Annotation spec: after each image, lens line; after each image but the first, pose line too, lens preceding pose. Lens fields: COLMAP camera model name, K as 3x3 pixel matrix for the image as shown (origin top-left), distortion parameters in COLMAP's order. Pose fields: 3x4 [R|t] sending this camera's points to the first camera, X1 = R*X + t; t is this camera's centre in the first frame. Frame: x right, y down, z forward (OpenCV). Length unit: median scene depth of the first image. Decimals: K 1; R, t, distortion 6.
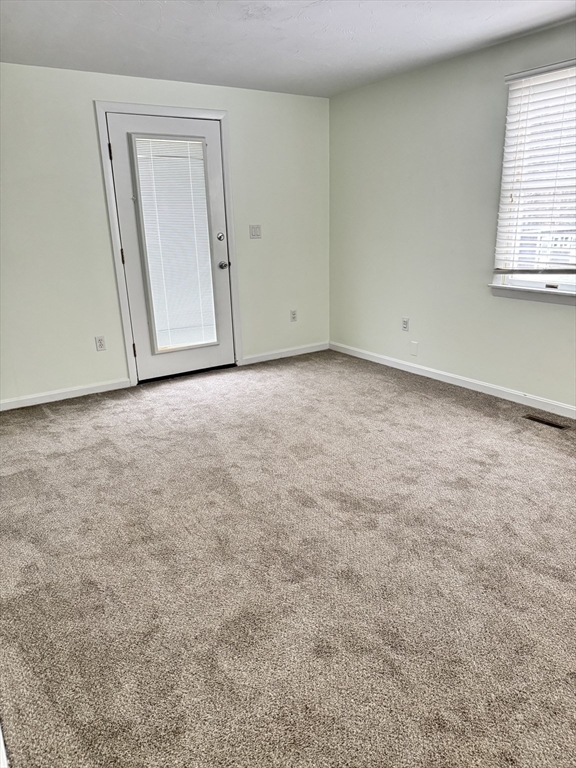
lens RADIAL K [[541.2, 0, 289.2], [0, 541.2, 389.3], [0, 0, 1]] dist [0.111745, -0.173778]
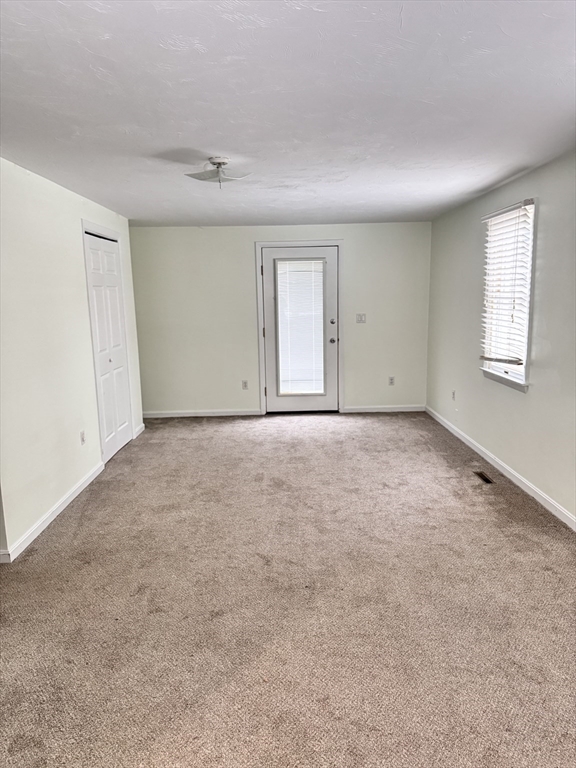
lens RADIAL K [[541.2, 0, 289.2], [0, 541.2, 389.3], [0, 0, 1]] dist [0.111745, -0.173778]
pose [[0.843197, 0.105344, -0.527182, 0.682223], [-0.167335, 0.983329, -0.071148, 0.023258], [0.510899, 0.148208, 0.846769, -0.304689]]
